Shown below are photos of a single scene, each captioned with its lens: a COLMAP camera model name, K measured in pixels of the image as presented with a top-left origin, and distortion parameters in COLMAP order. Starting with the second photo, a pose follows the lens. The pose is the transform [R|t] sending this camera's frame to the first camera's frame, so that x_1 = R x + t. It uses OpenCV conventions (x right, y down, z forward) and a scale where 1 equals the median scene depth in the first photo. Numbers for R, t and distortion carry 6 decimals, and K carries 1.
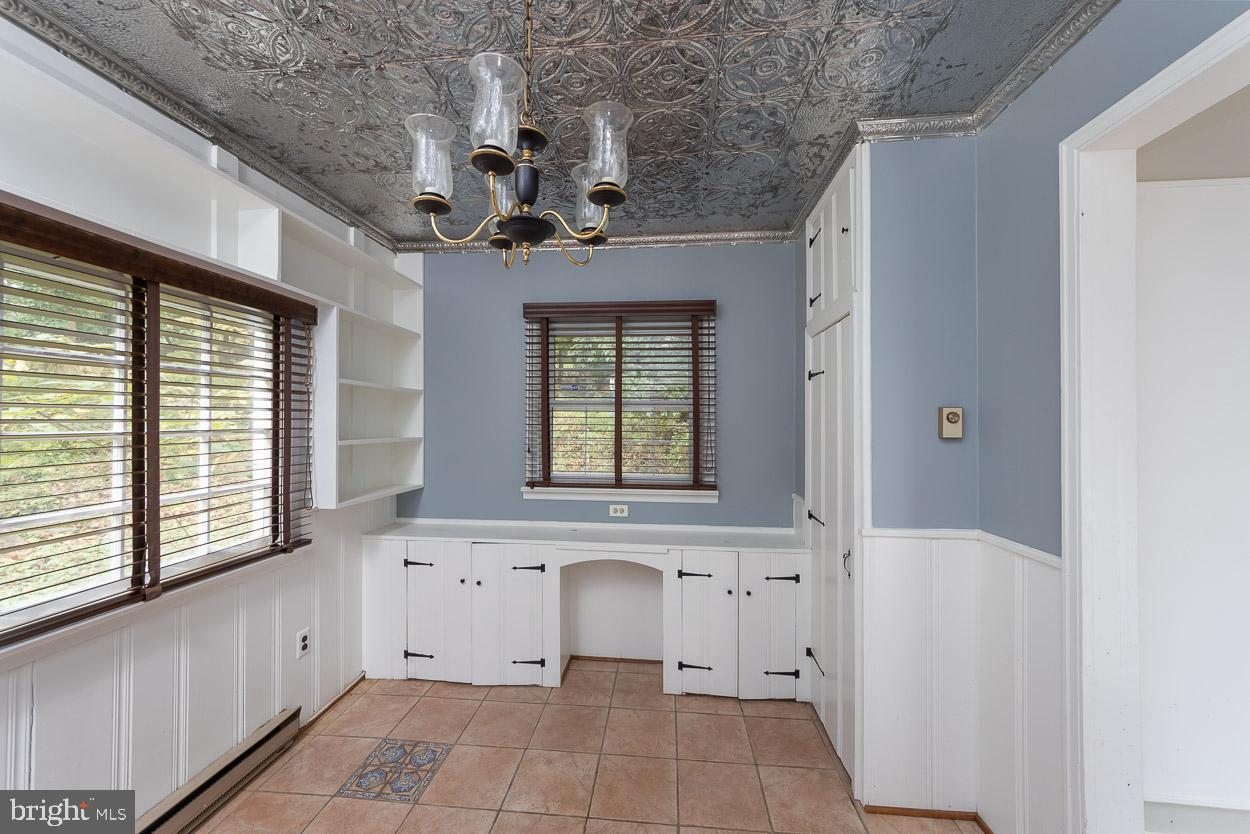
lens RADIAL K [[474.5, 0, 625.0], [0, 474.5, 417.0], [0, 0, 1]] dist [0.000084, -0.000011]
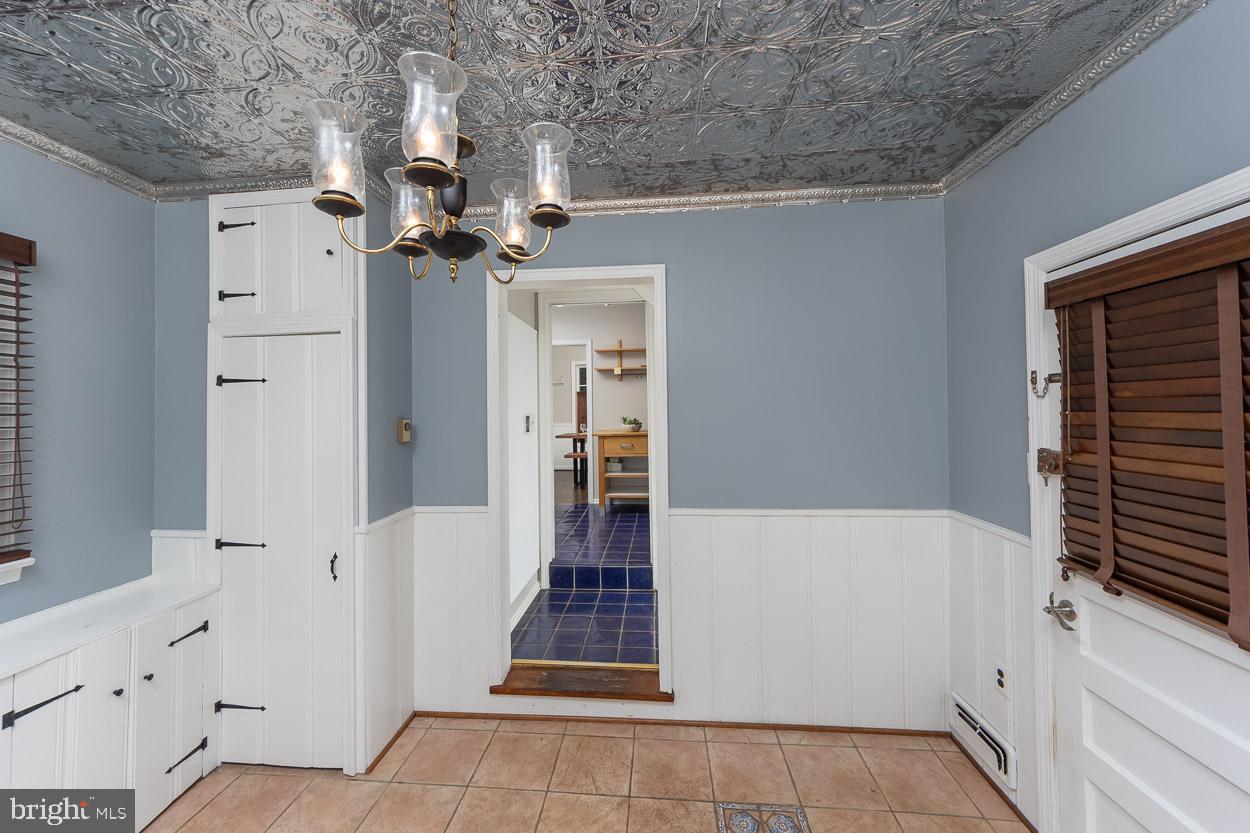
lens RADIAL K [[471.1, 0, 622.1], [0, 471.1, 400.9], [0, 0, 1]] dist [-0.000059, -0.000022]
pose [[-0.013101, 0.011686, 0.999846, -0.590489], [0.003658, 0.999926, -0.011639, -0.048534], [-0.999907, 0.003505, -0.013142, 0.363337]]
